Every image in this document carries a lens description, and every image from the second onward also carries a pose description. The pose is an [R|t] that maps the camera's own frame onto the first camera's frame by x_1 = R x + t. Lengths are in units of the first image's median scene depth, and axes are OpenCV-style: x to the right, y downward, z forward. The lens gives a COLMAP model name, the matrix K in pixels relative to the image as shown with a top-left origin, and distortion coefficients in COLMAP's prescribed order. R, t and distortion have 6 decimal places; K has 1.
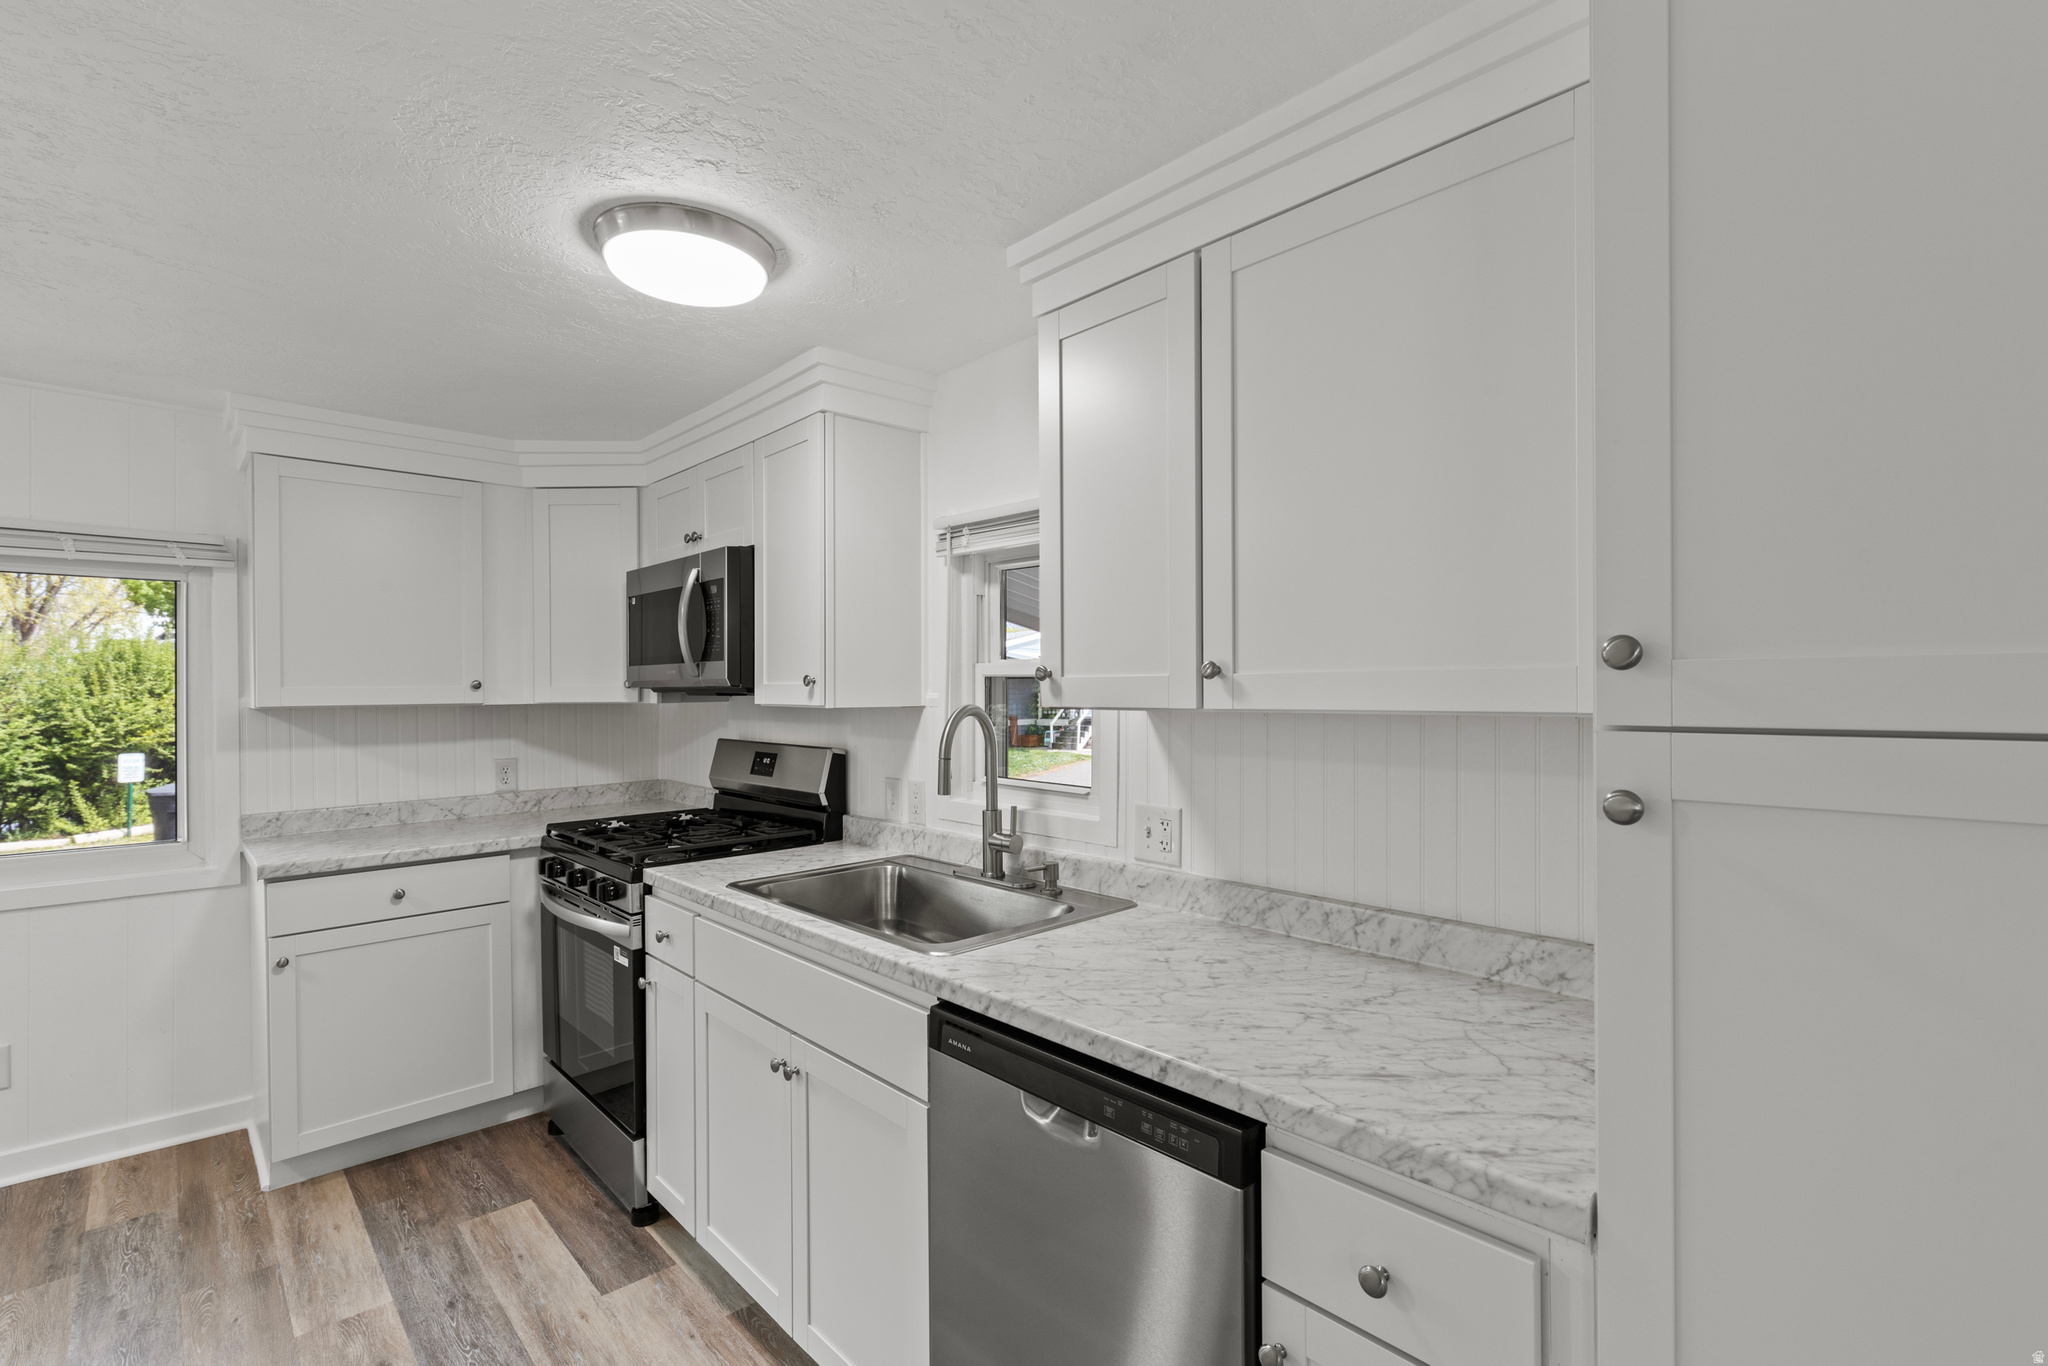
lens RADIAL K [[947.2, 0, 1035.2], [0, 947.2, 687.2], [0, 0, 1]] dist [0.001042, -0.000675]
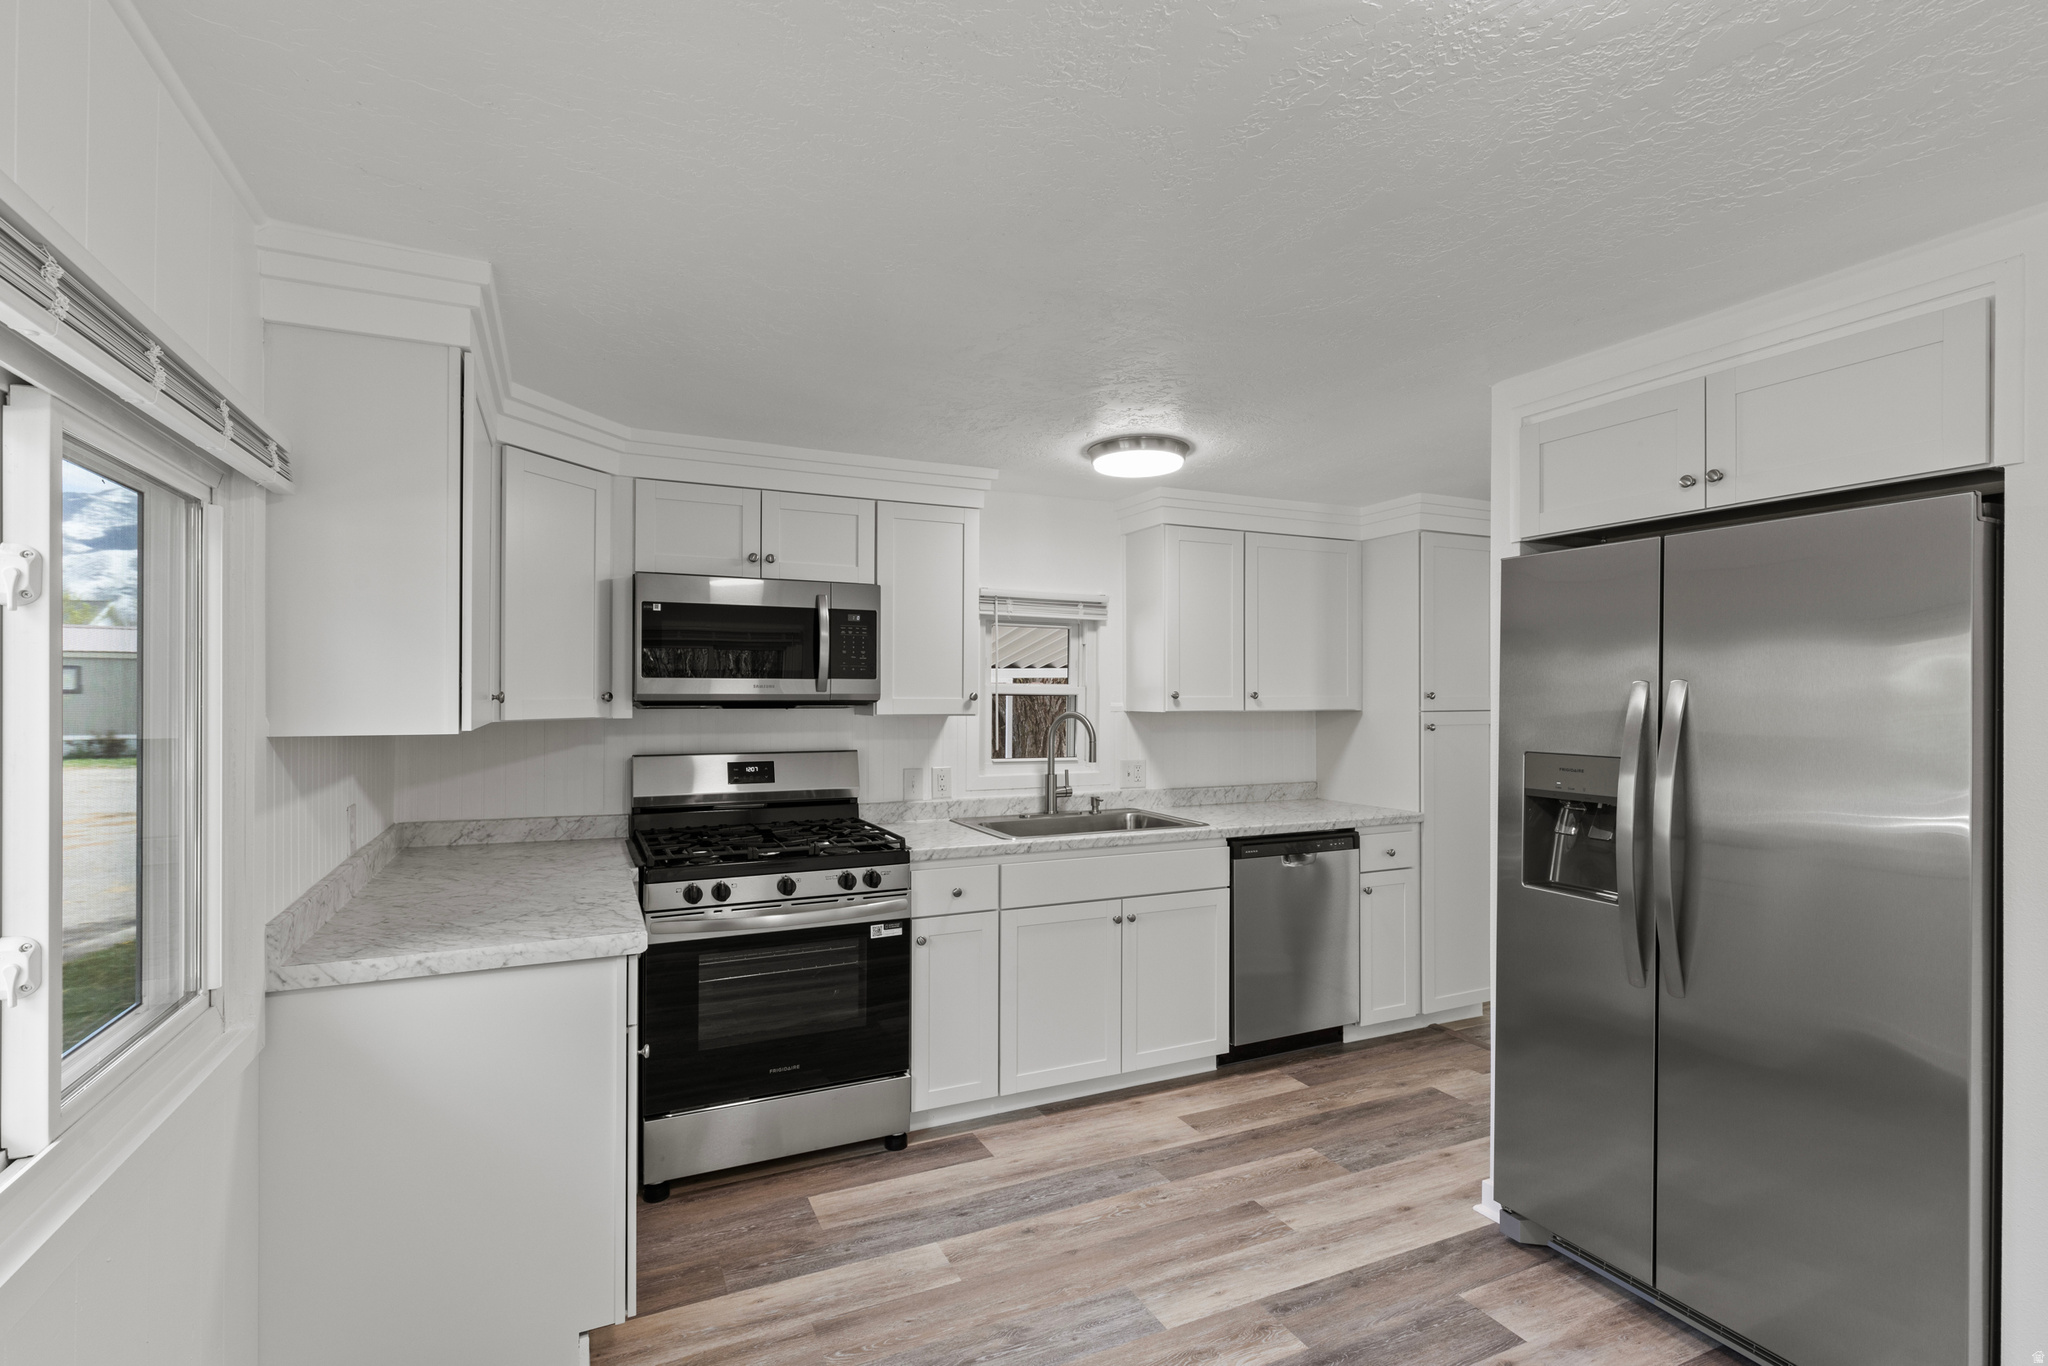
lens RADIAL K [[947.2, 0, 1012.2], [0, 947.2, 690.7], [0, 0, 1]] dist [0.001042, -0.000675]
pose [[0.315573, 0.010672, 0.948841, -1.732991], [-0.002880, 0.999943, -0.010289, -0.001514], [-0.948897, 0.000515, 0.315586, 0.555709]]
